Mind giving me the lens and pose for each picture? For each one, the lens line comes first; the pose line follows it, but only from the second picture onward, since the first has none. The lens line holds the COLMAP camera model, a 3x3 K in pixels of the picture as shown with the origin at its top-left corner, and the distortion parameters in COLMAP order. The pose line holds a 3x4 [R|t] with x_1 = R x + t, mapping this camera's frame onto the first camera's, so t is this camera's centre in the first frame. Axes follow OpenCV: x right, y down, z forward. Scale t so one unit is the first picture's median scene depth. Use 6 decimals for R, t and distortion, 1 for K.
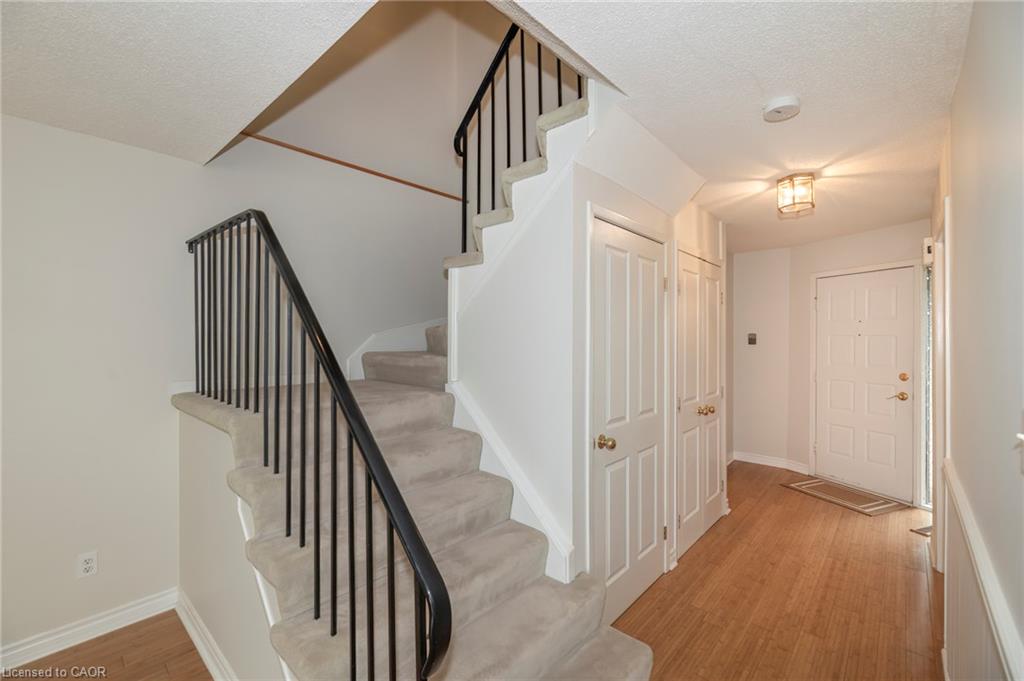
lens RADIAL K [[431.0, 0, 507.5], [0, 431.0, 338.6], [0, 0, 1]] dist [0.012922, -0.001331]
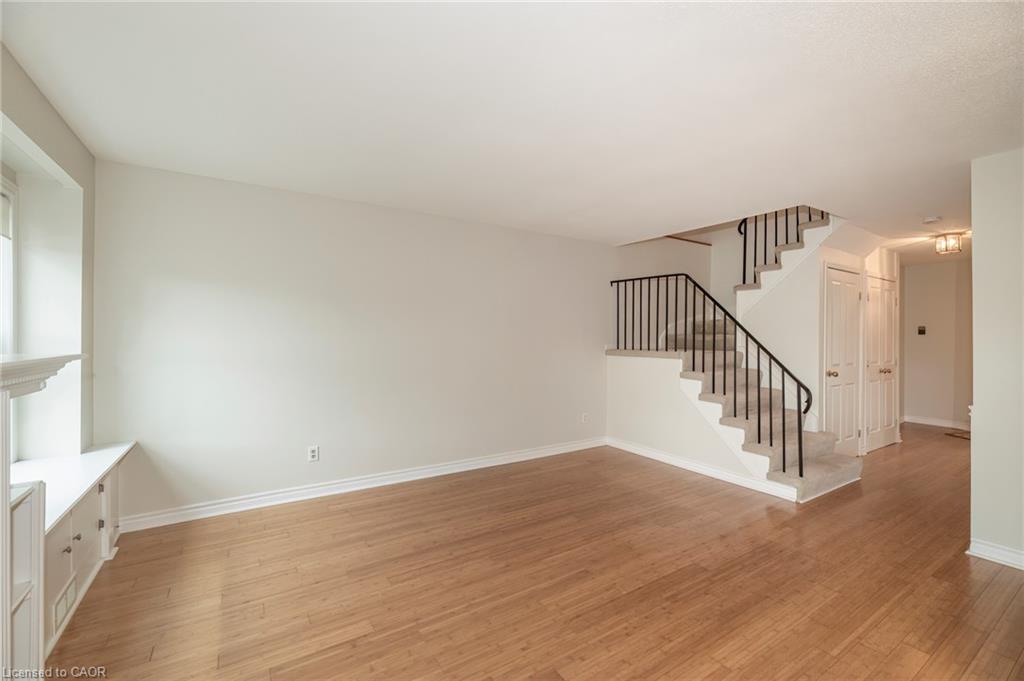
lens RADIAL K [[431.0, 0, 514.2], [0, 431.0, 337.4], [0, 0, 1]] dist [0.012922, -0.001331]
pose [[0.968998, 0.005993, -0.246995, -0.497662], [-0.006626, 0.999977, -0.001734, 0.050950], [0.246978, 0.003317, 0.969015, -0.947856]]
